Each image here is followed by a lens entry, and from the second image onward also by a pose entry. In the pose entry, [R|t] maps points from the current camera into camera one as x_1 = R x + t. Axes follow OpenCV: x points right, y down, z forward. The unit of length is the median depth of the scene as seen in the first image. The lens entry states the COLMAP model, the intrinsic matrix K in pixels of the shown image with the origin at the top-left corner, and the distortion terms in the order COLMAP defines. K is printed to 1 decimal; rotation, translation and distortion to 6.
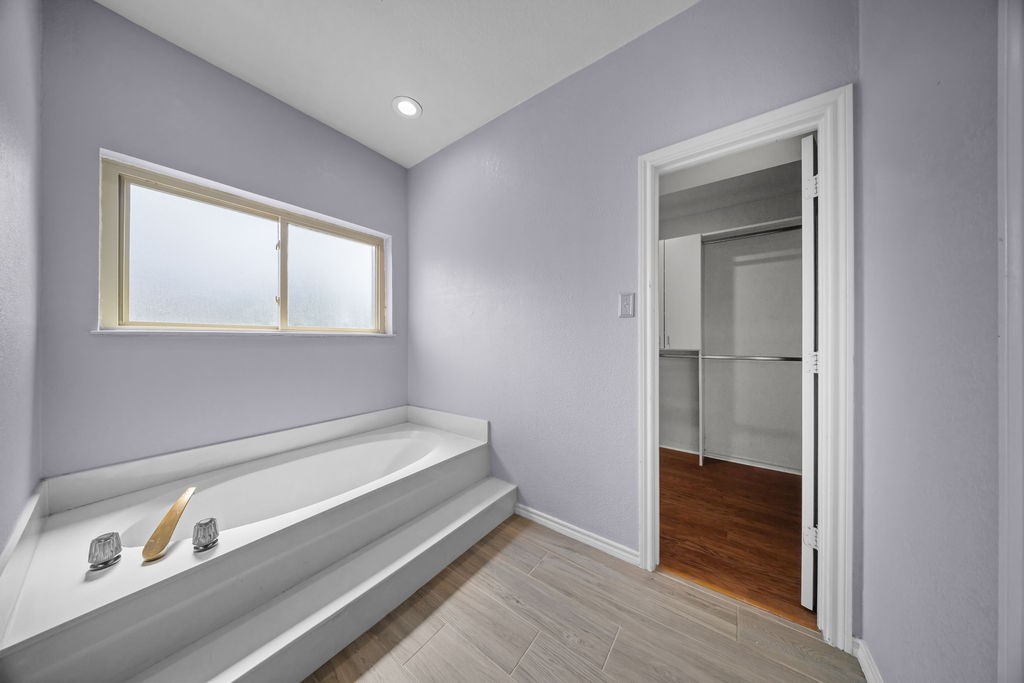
lens RADIAL K [[295.4, 0, 511.9], [0, 295.4, 342.3], [0, 0, 1]] dist [-0.012323, -0.000227]
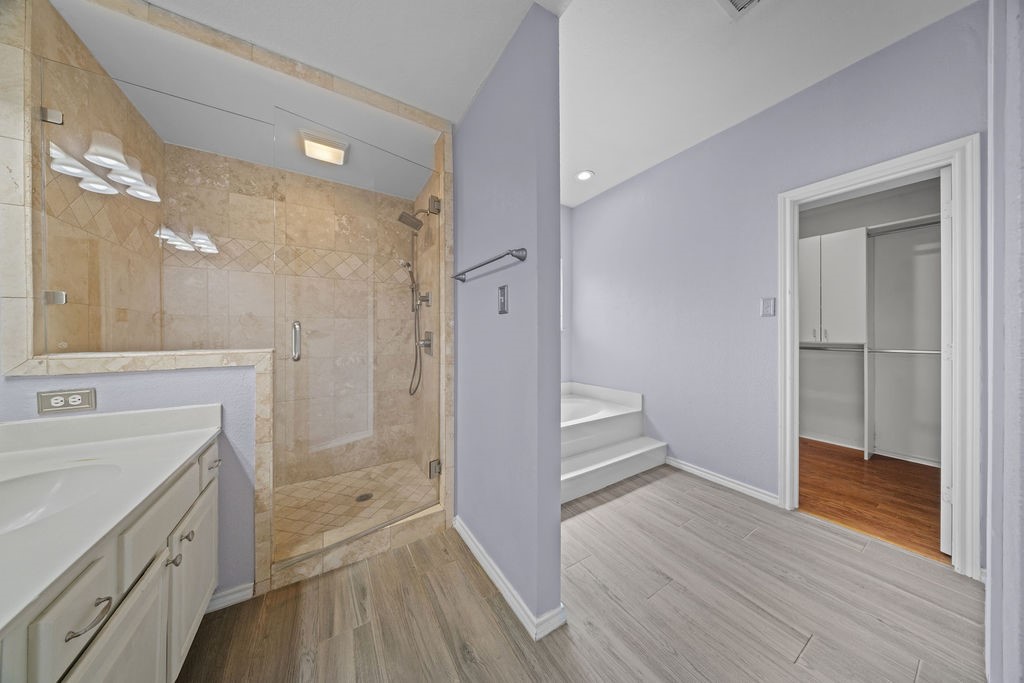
lens RADIAL K [[295.4, 0, 507.2], [0, 295.4, 335.8], [0, 0, 1]] dist [-0.012323, -0.000227]
pose [[0.923793, 0.000135, -0.382893, -0.174831], [0.000029, 1.000000, 0.000425, 0.000342], [0.382893, -0.000404, 0.923793, -0.618443]]
